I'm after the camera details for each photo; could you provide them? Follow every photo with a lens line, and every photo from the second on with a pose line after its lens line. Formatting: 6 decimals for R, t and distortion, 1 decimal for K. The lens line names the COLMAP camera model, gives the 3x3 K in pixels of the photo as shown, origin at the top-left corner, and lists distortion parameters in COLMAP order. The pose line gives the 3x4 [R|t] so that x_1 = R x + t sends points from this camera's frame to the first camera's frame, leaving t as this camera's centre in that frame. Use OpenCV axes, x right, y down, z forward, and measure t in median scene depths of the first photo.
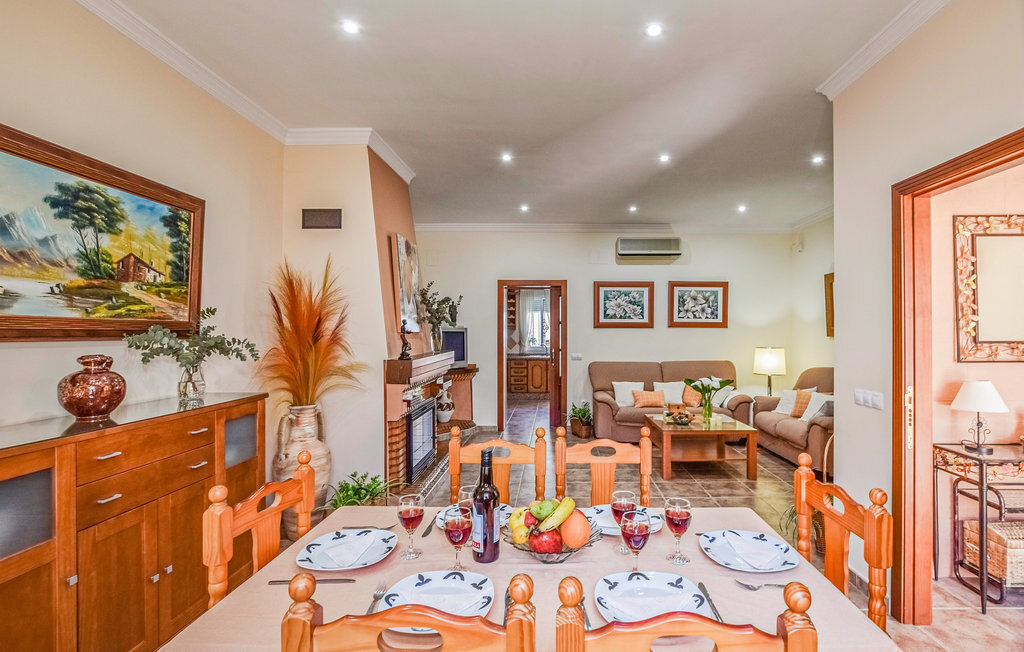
lens RADIAL K [[474.9, 0, 554.9], [0, 474.9, 330.6], [0, 0, 1]] dist [-0.028589, -0.000025]
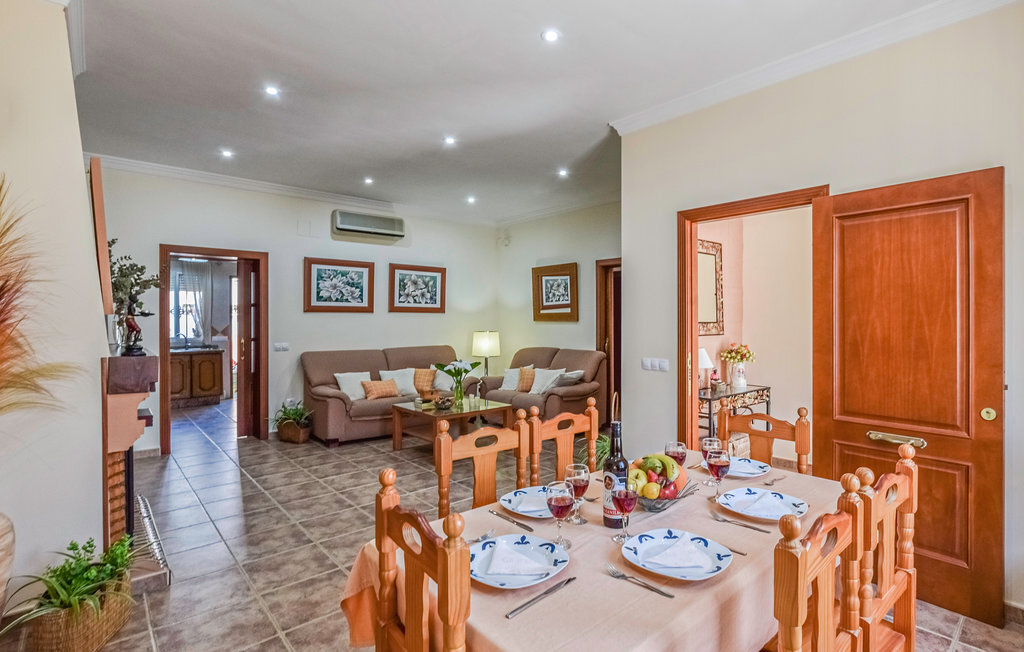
lens RADIAL K [[494.7, 0, 561.4], [0, 494.7, 317.7], [0, 0, 1]] dist [-0.039859, 0.000305]
pose [[0.719441, 0.000693, 0.694553, -0.260817], [-0.001336, 0.999999, 0.000387, 0.004896], [-0.694552, -0.001206, 0.719441, 0.077088]]
